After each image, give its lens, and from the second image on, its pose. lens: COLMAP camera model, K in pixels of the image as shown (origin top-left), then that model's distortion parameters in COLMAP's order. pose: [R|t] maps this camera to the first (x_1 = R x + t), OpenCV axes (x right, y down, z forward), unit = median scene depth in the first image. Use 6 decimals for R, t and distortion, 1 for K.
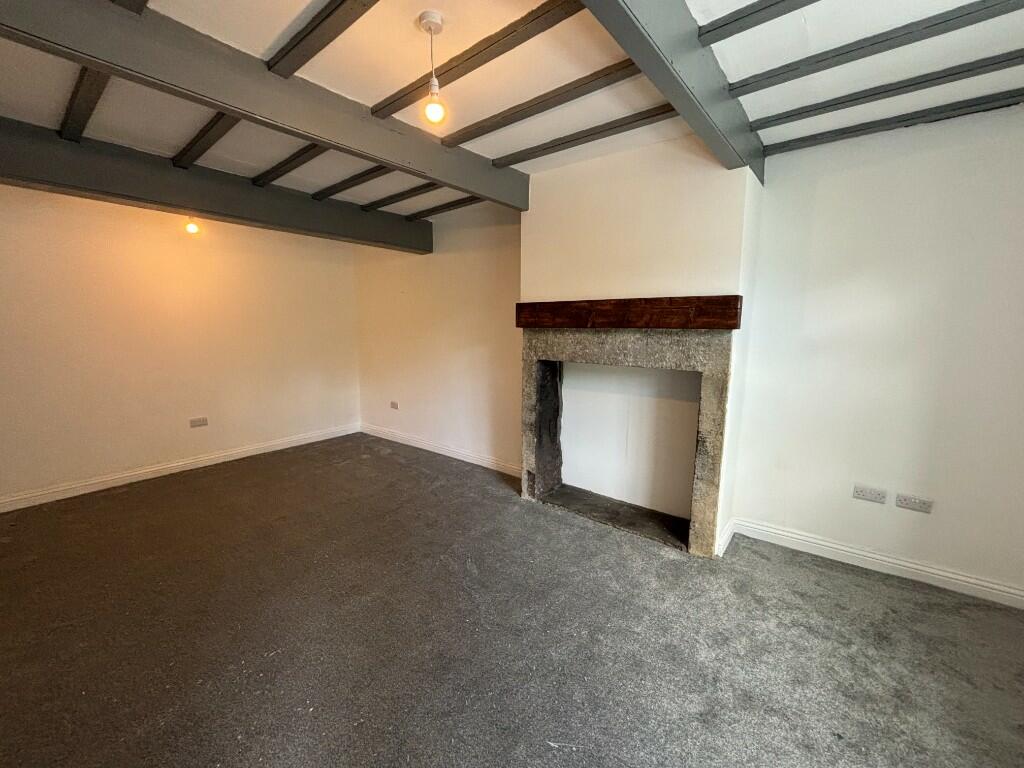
lens RADIAL K [[410.3, 0, 510.0], [0, 410.3, 379.9], [0, 0, 1]] dist [0.002134, -0.004452]
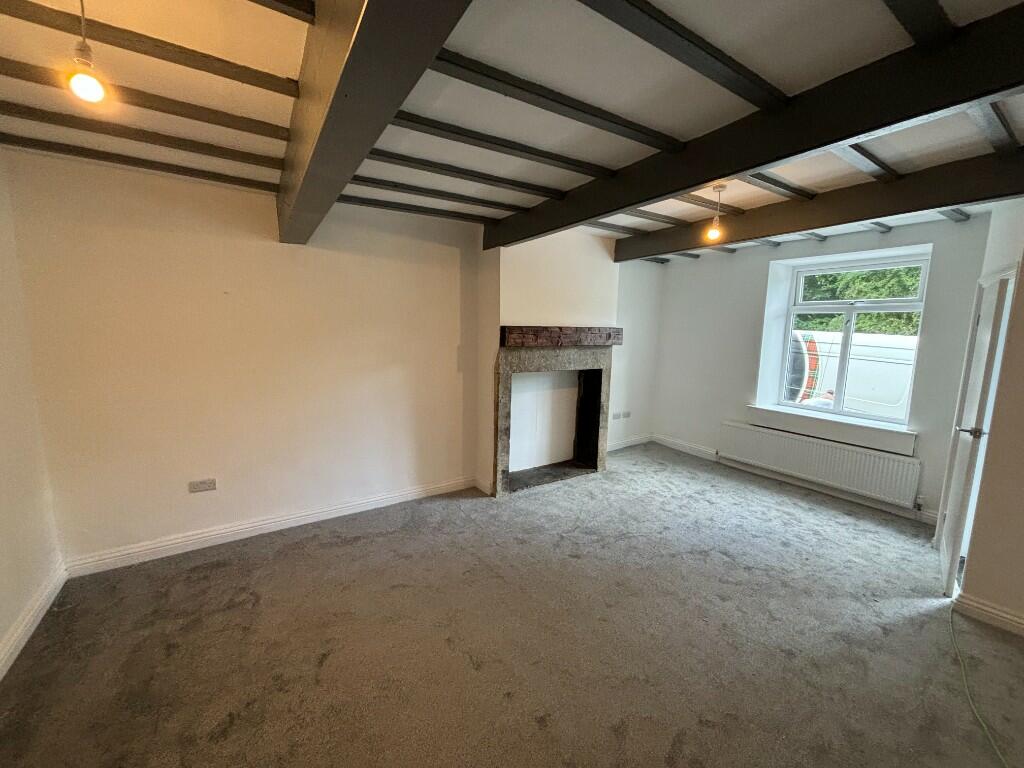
lens RADIAL K [[410.3, 0, 510.0], [0, 410.3, 379.9], [0, 0, 1]] dist [0.002134, -0.004452]
pose [[0.314125, -0.123888, 0.941264, -1.313273], [0.112898, 0.989289, 0.092532, -0.175688], [-0.942645, 0.077201, 0.324747, 0.772550]]
